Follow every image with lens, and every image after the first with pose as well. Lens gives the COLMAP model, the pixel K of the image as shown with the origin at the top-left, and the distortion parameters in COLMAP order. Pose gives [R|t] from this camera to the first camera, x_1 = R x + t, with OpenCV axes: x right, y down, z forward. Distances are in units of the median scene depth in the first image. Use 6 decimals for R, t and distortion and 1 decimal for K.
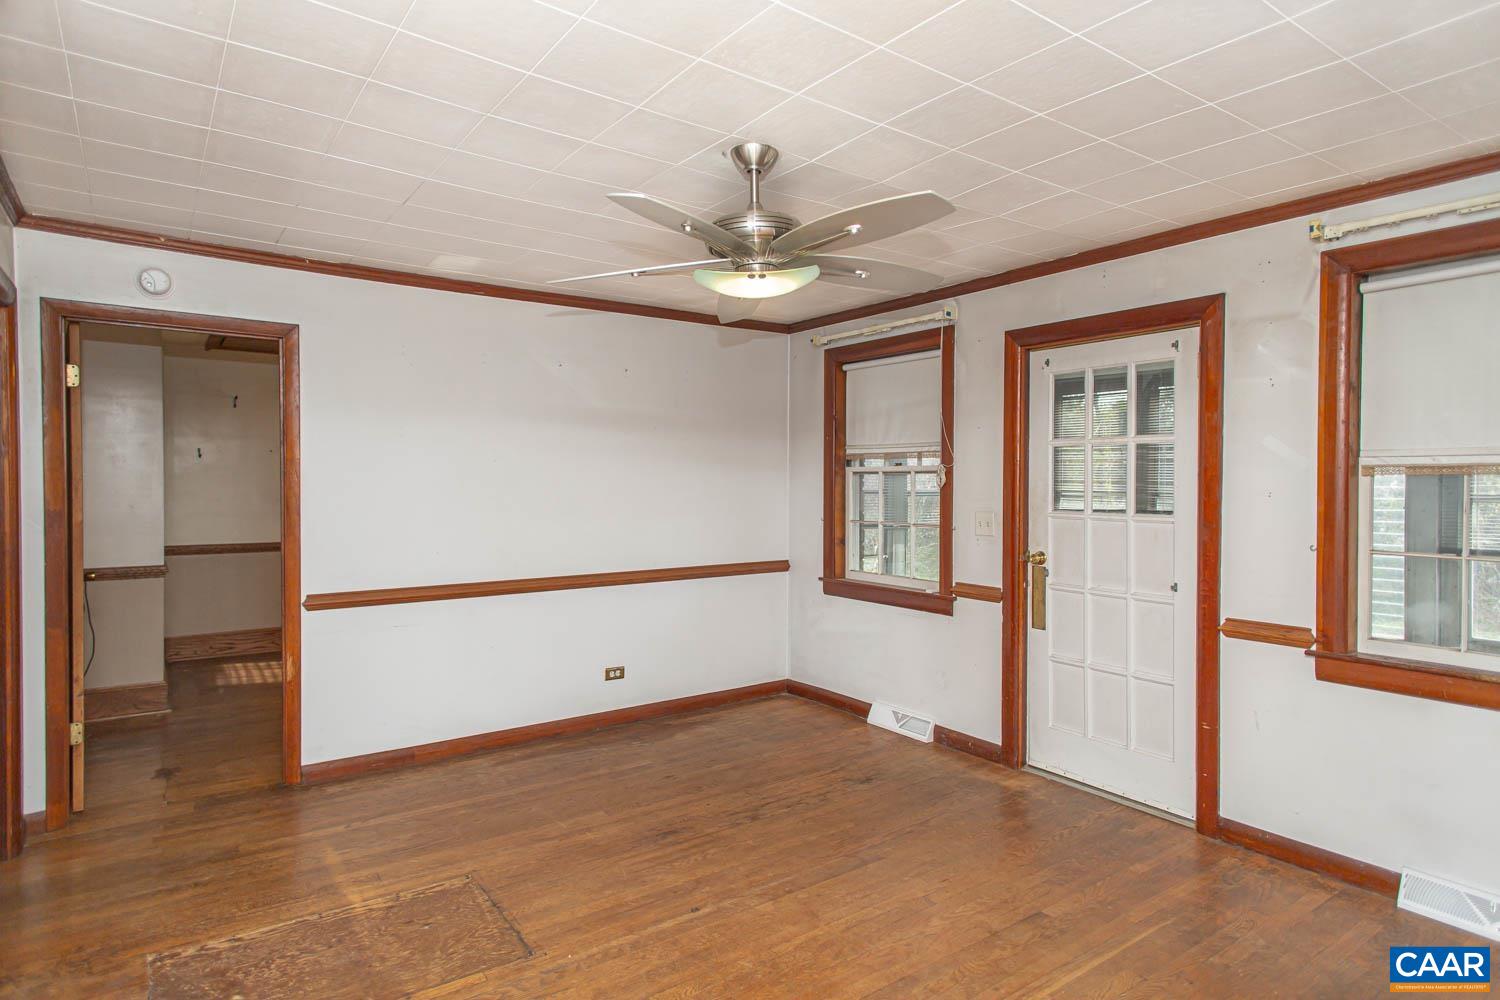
lens RADIAL K [[836.0, 0, 751.2], [0, 836.0, 494.5], [0, 0, 1]] dist [0.026222, -0.001825]
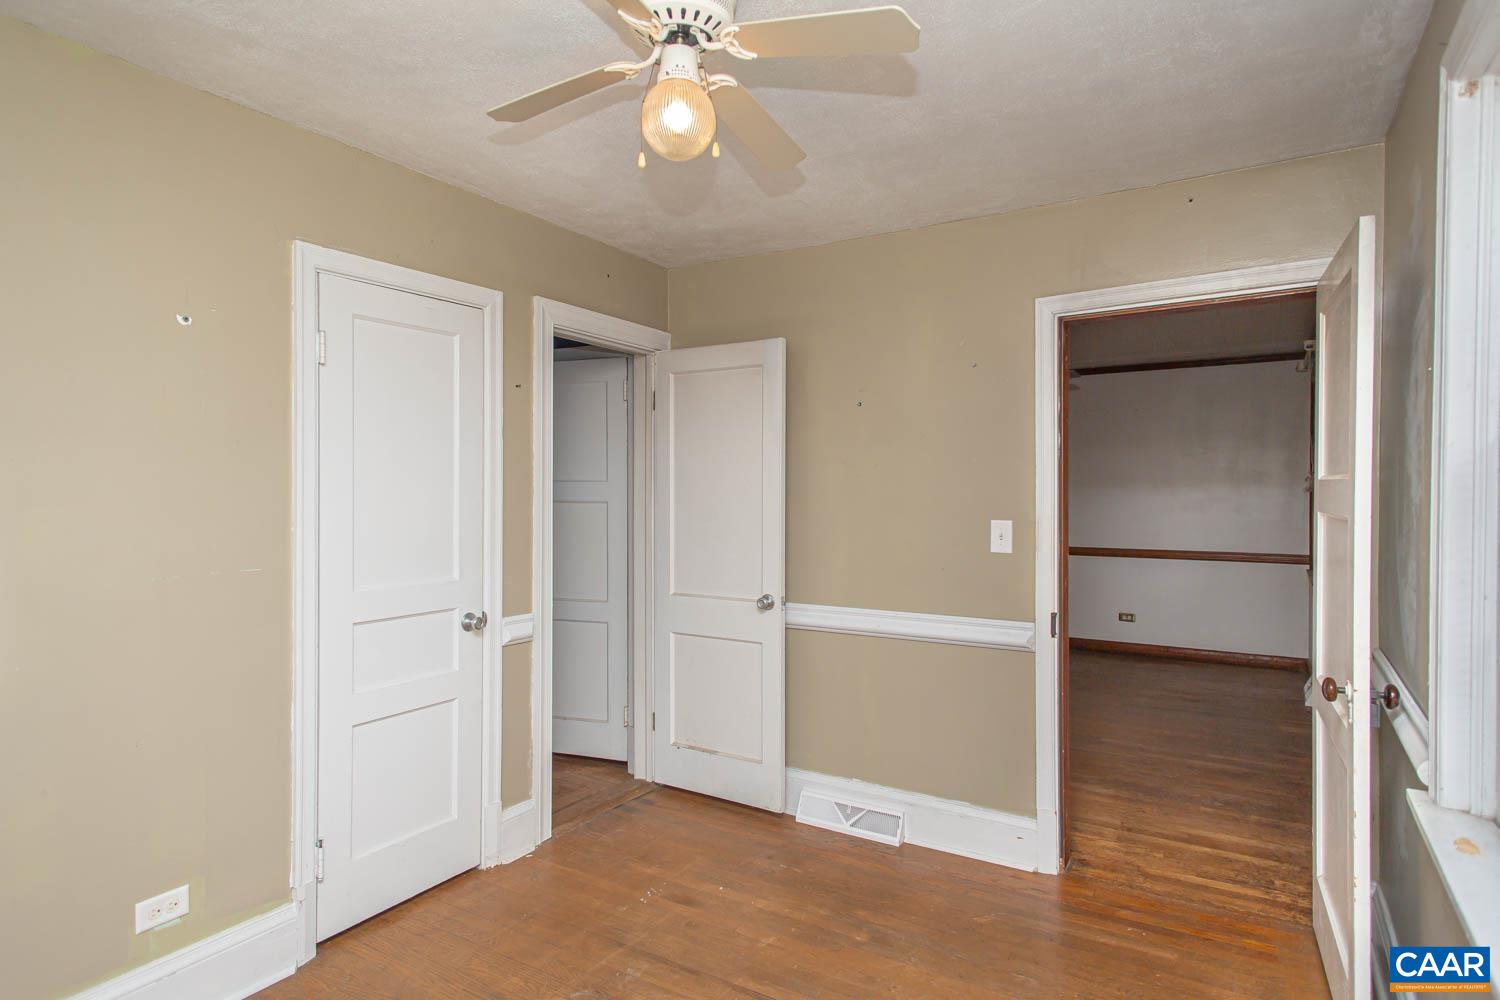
lens RADIAL K [[836.0, 0, 751.2], [0, 836.0, 494.5], [0, 0, 1]] dist [0.026222, -0.001825]
pose [[0.374033, 0.002146, -0.927413, 1.217614], [-0.013050, 0.999910, -0.002950, 0.012898], [0.927323, 0.013207, 0.374028, -0.215968]]
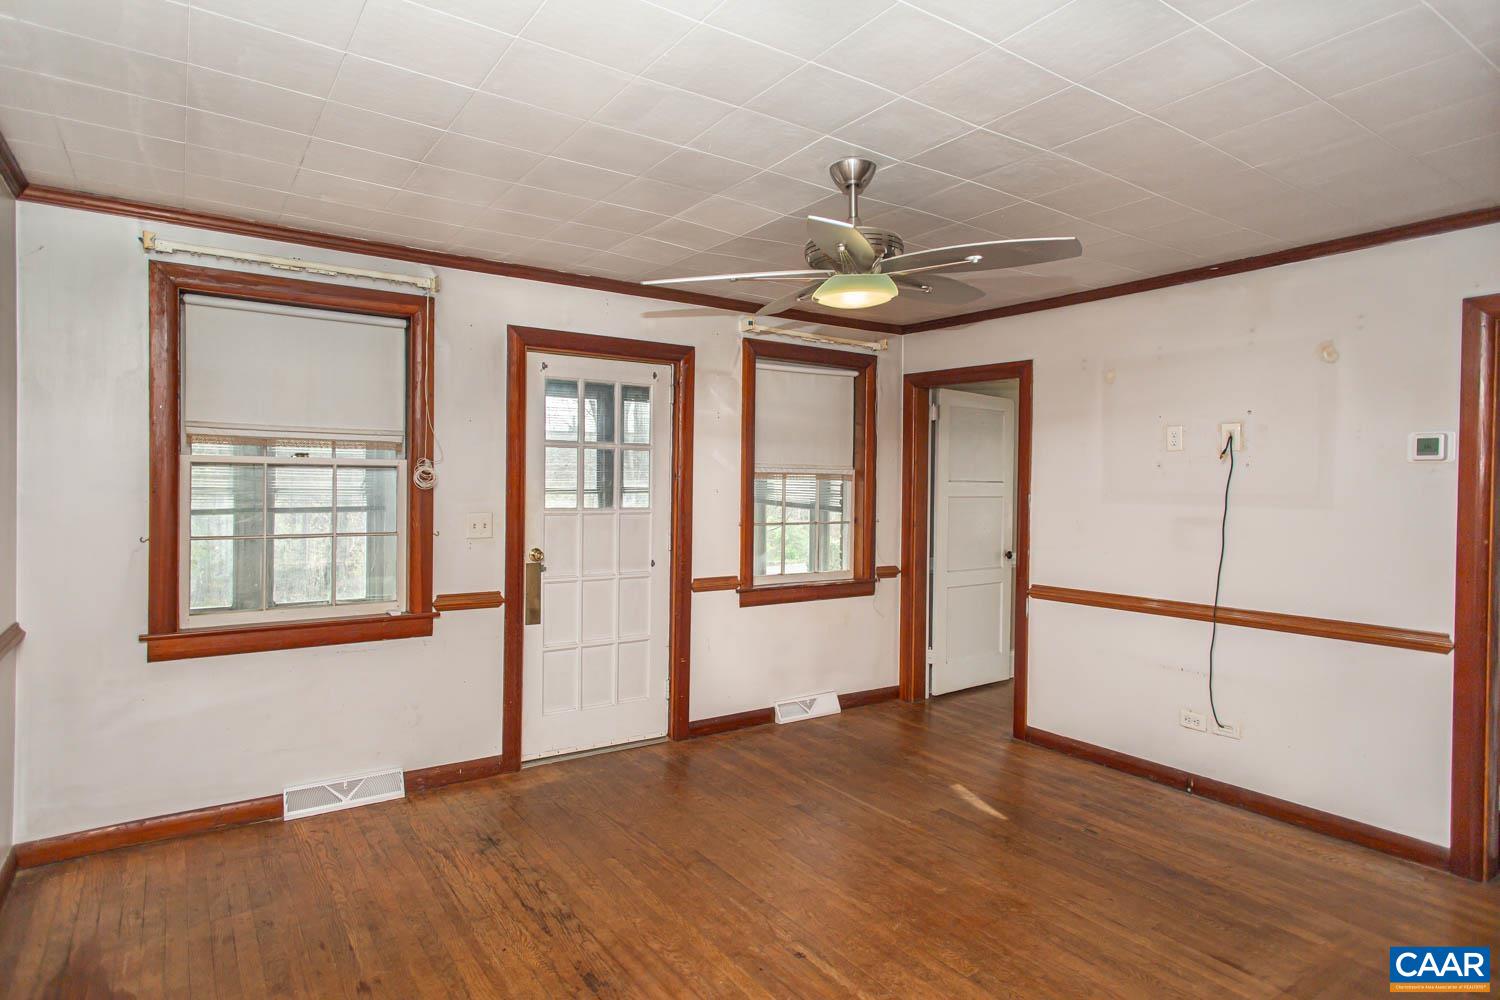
lens RADIAL K [[836.0, 0, 751.2], [0, 836.0, 494.5], [0, 0, 1]] dist [0.026222, -0.001825]
pose [[0.020797, -0.018542, 0.999612, -0.721541], [0.005236, 0.999816, 0.018436, -0.016735], [-0.999770, 0.004851, 0.020890, 0.766542]]
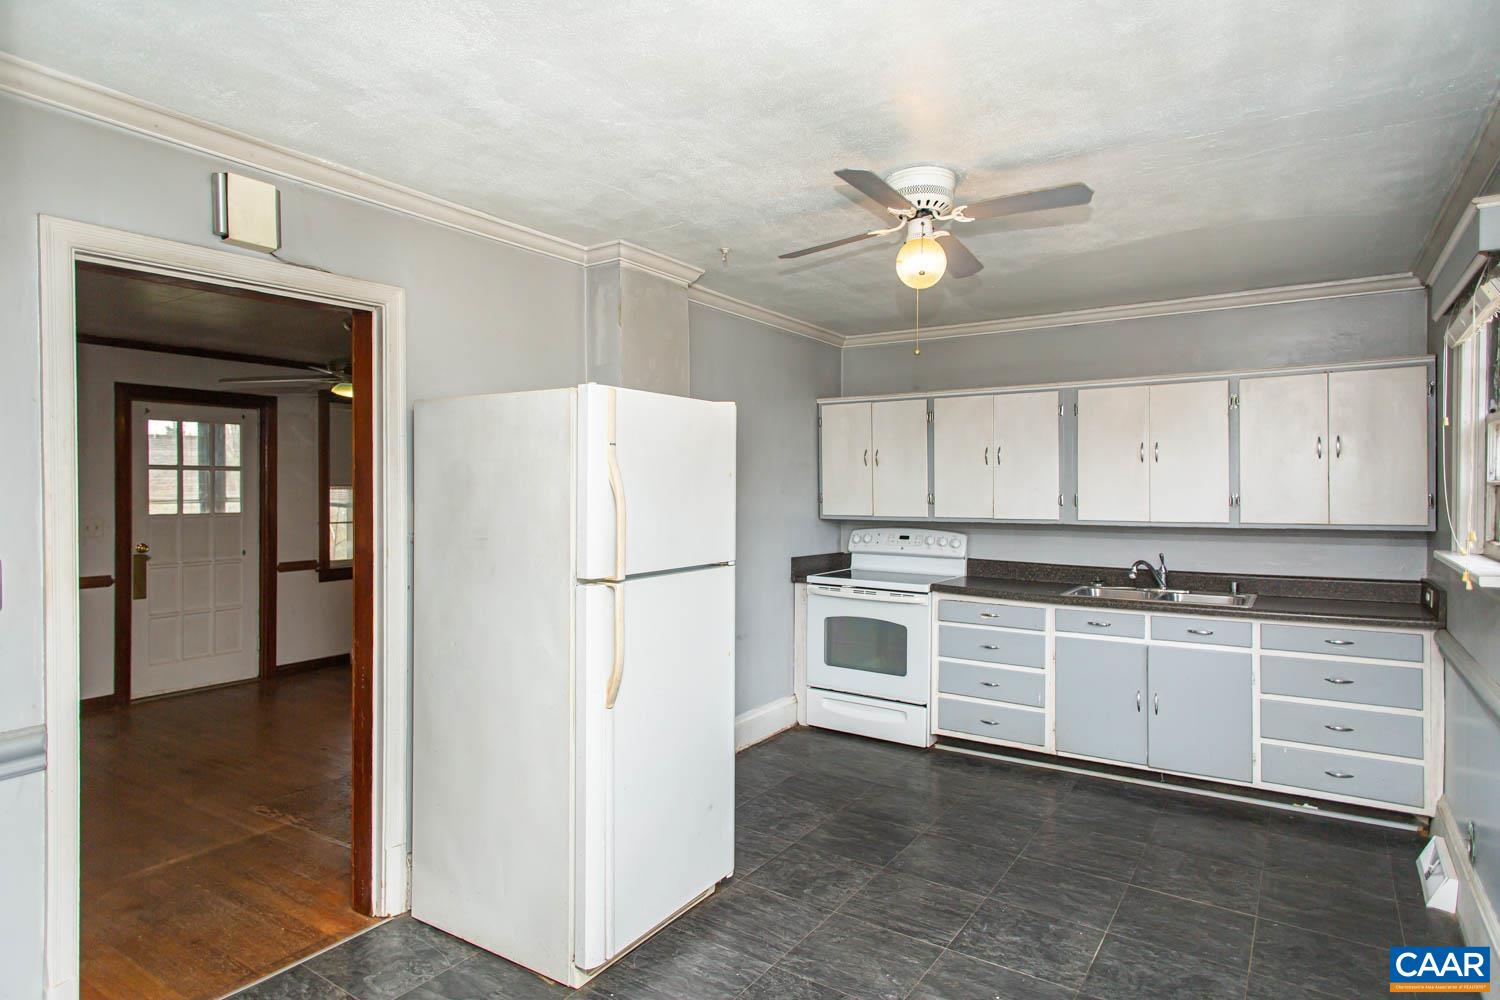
lens RADIAL K [[836.0, 0, 751.2], [0, 836.0, 494.5], [0, 0, 1]] dist [0.026222, -0.001825]
pose [[-0.361069, -0.008424, 0.932501, -1.450095], [0.015791, 0.999761, 0.015146, -0.021340], [-0.932405, 0.020194, -0.360850, 0.596793]]
